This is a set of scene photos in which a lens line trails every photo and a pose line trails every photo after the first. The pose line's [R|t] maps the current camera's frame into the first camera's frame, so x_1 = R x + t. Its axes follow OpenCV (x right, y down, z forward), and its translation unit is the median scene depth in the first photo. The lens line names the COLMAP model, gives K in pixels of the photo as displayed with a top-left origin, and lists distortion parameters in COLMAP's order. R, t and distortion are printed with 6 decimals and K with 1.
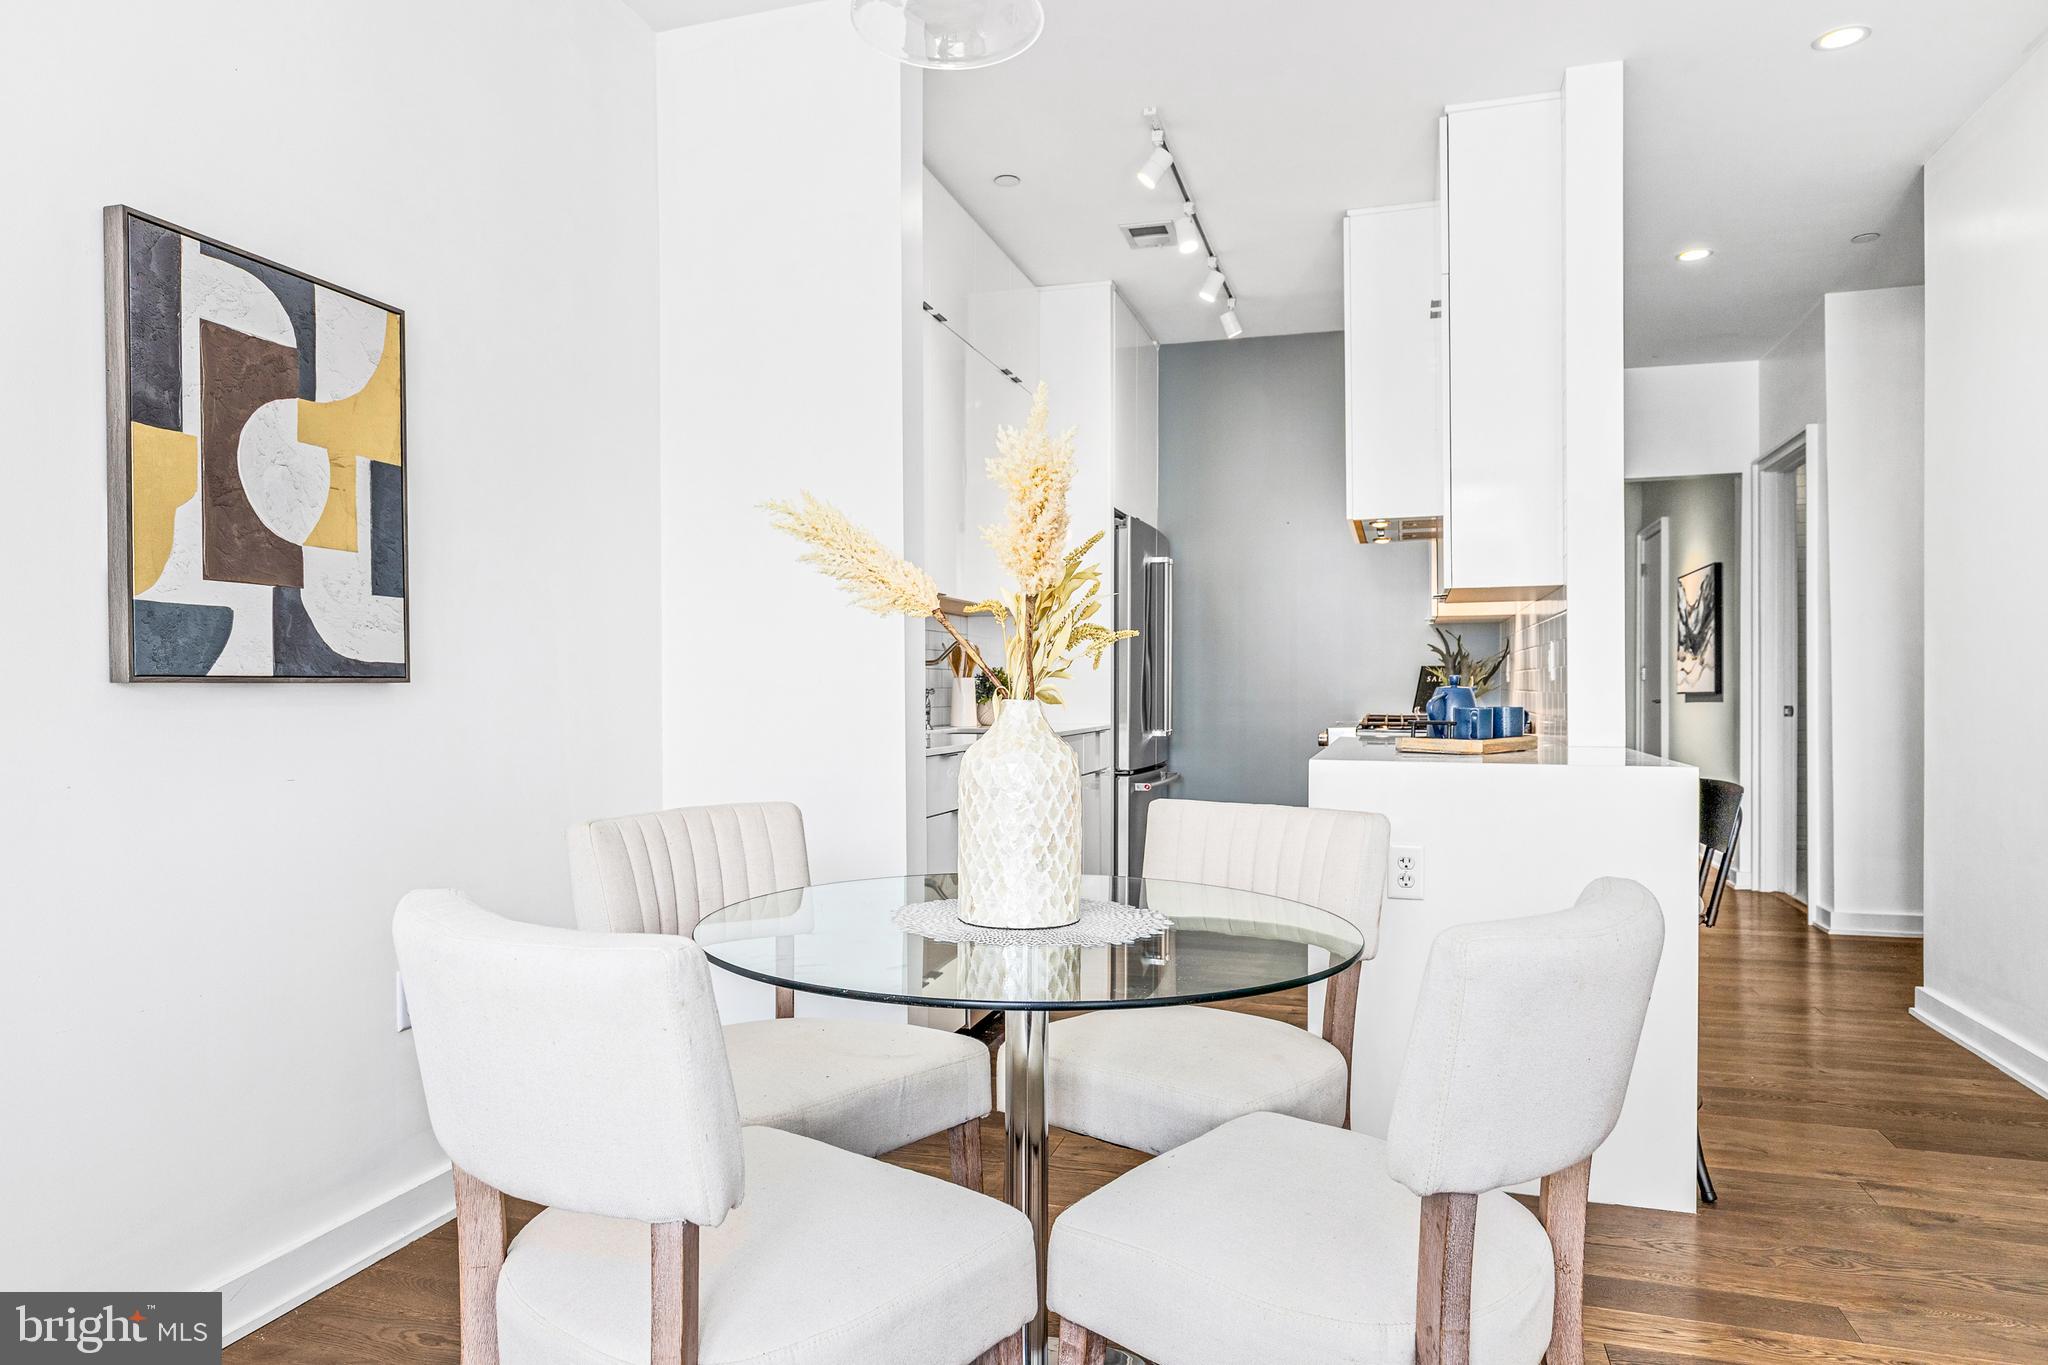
lens RADIAL K [[1280.6, 0, 1009.3], [0, 1280.6, 687.8], [0, 0, 1]] dist [-0.004957, 0.000165]
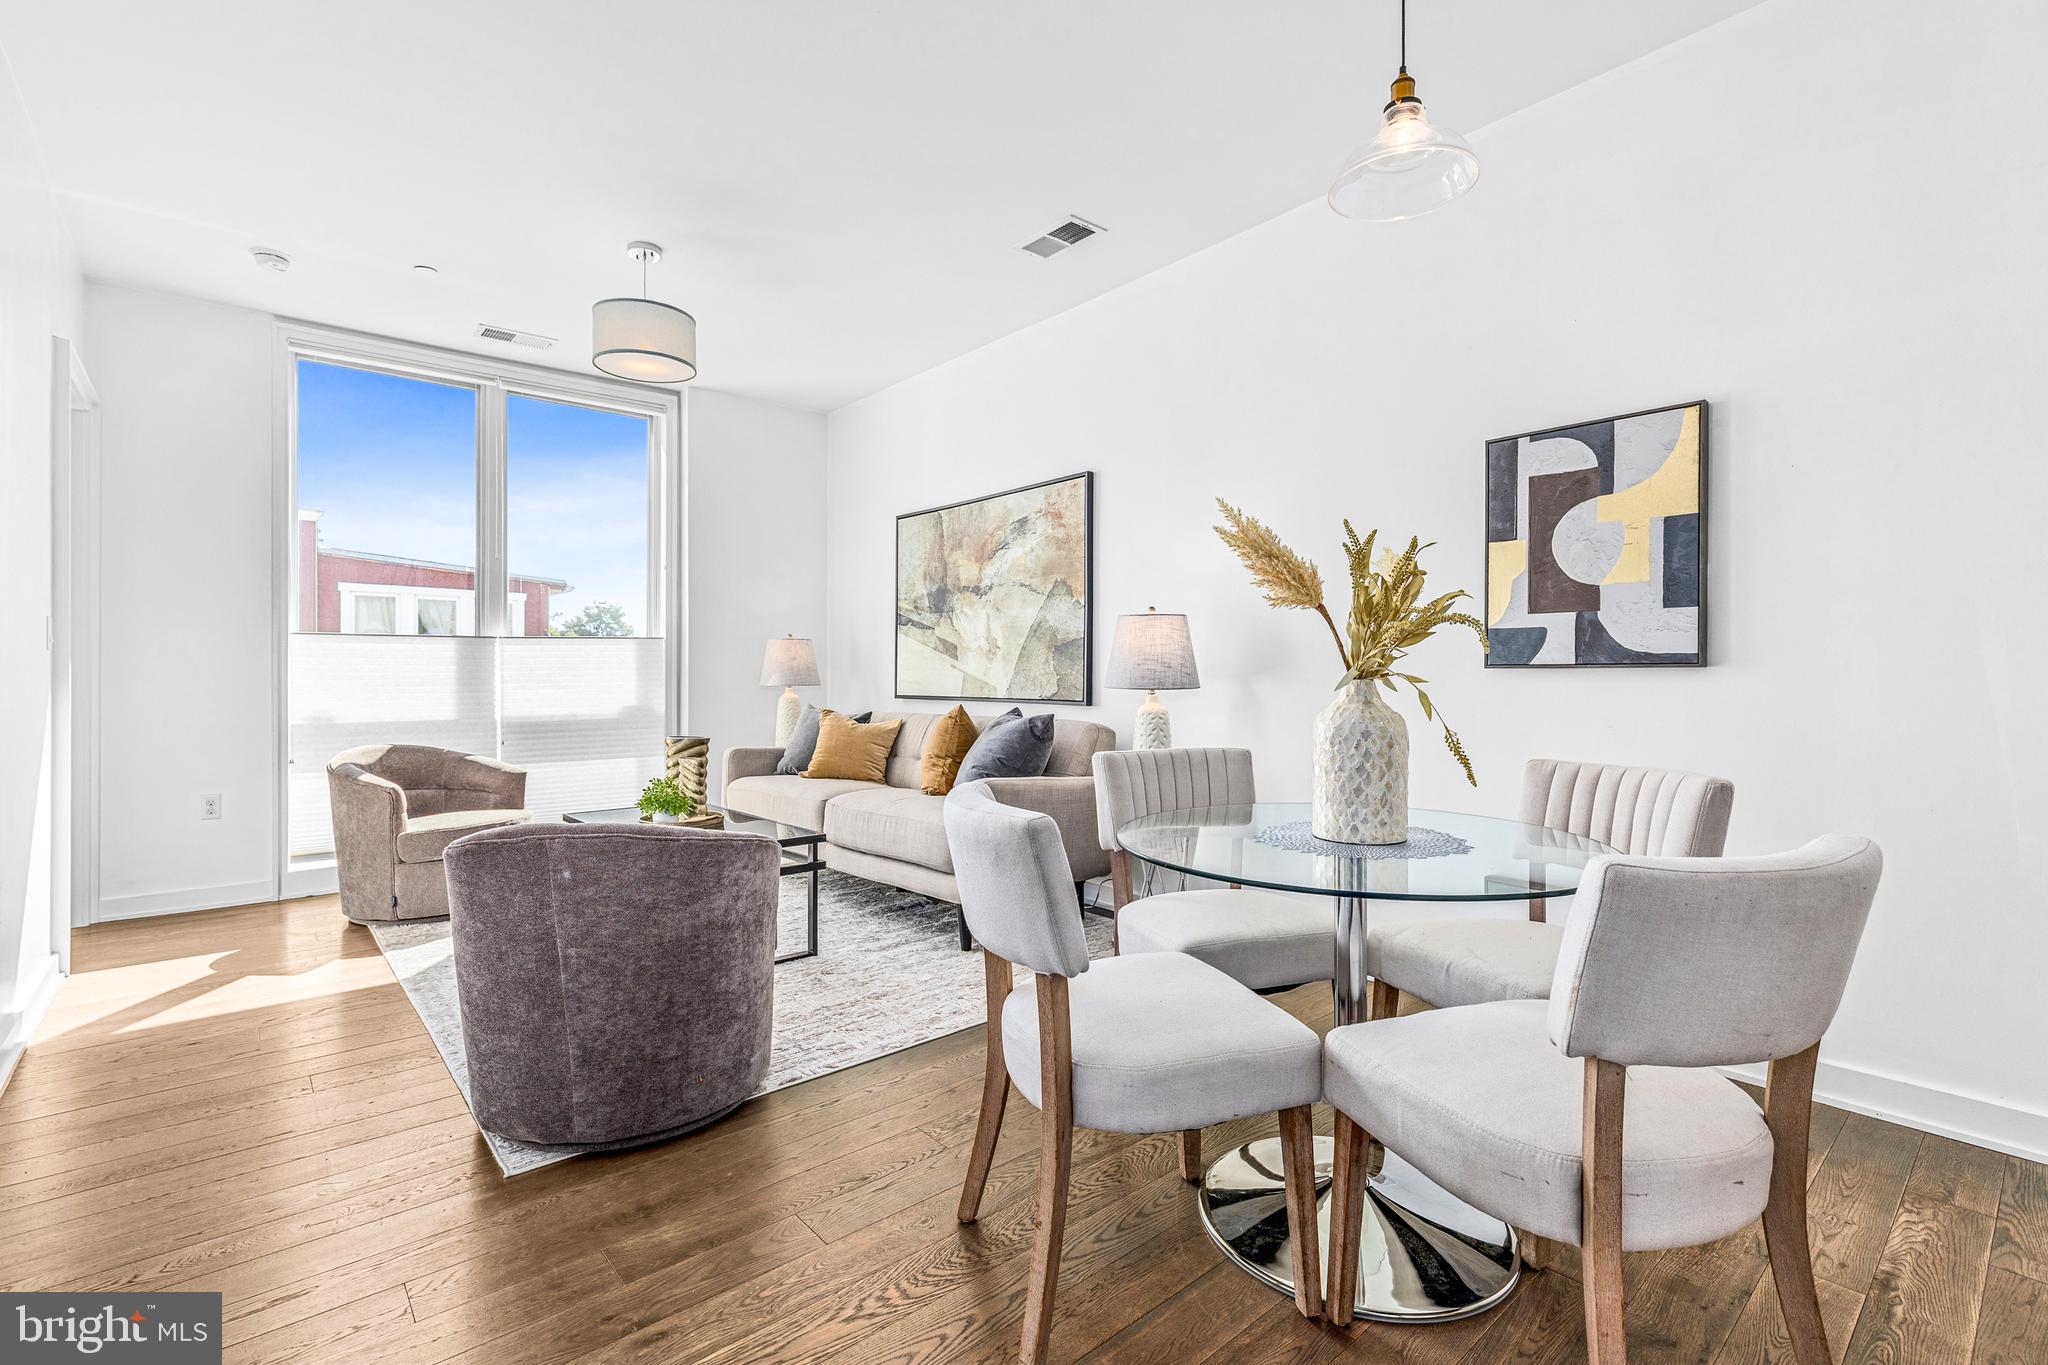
lens RADIAL K [[928.1, 0, 1016.8], [0, 928.1, 676.5], [0, 0, 1]] dist [0.013899, -0.001797]
pose [[-0.544962, -0.000928, -0.838460, 0.911435], [-0.003373, 0.999994, 0.001086, 0.008905], [0.838454, 0.003420, -0.544961, 1.075989]]
